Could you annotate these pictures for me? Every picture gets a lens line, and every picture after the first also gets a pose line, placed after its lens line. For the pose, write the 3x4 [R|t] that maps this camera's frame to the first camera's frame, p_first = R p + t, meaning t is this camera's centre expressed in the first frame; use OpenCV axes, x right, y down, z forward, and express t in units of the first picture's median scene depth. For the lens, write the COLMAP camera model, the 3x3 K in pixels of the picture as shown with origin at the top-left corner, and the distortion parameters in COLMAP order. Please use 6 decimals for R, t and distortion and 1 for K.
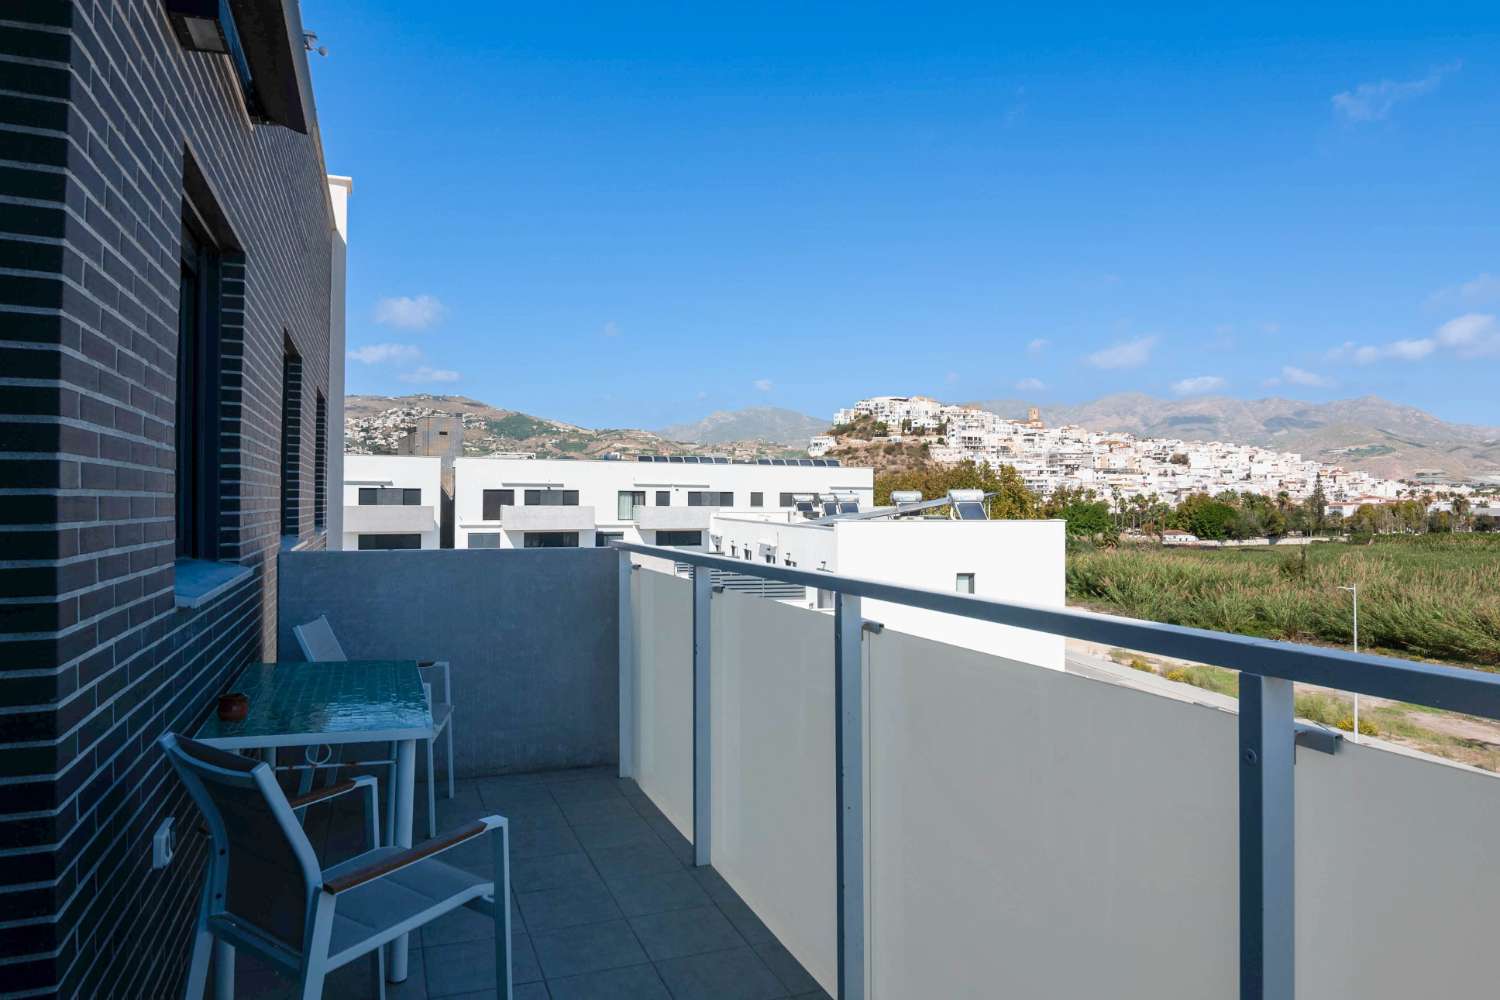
lens RADIAL K [[937.9, 0, 735.3], [0, 937.9, 507.5], [0, 0, 1]] dist [0.004970, -0.011520]
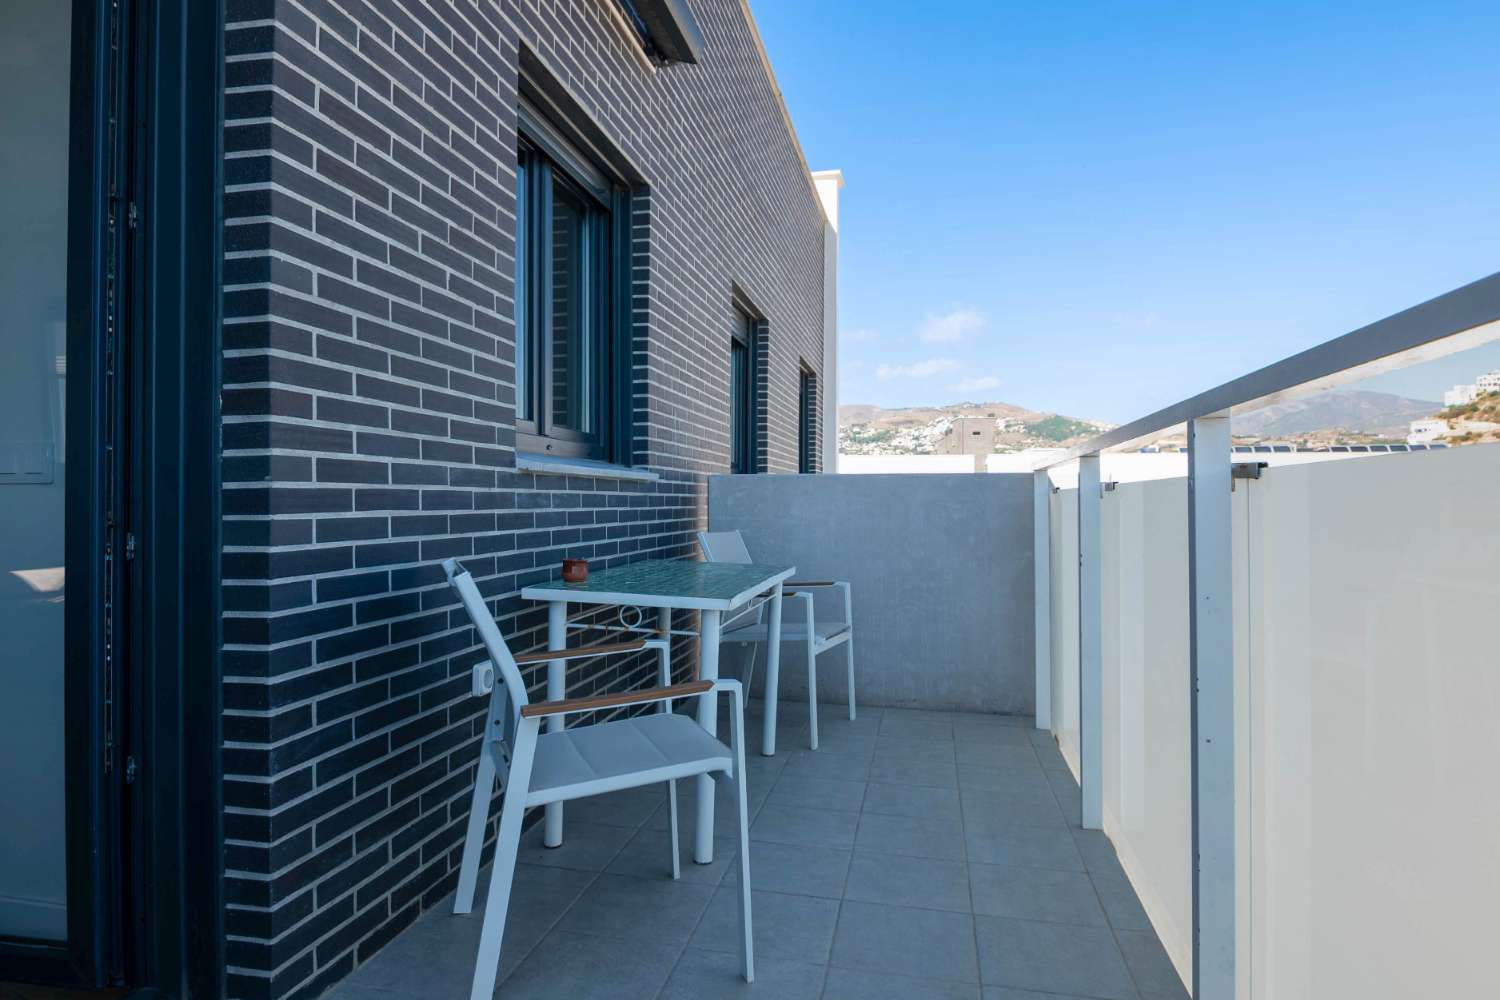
lens RADIAL K [[884.4, 0, 711.2], [0, 884.4, 496.1], [0, 0, 1]] dist [-0.007466, -0.005485]
pose [[0.832649, 0.000110, -0.553800, 0.110927], [-0.001707, 0.999996, -0.002368, 0.094317], [0.553798, 0.002917, 0.832646, 0.179301]]
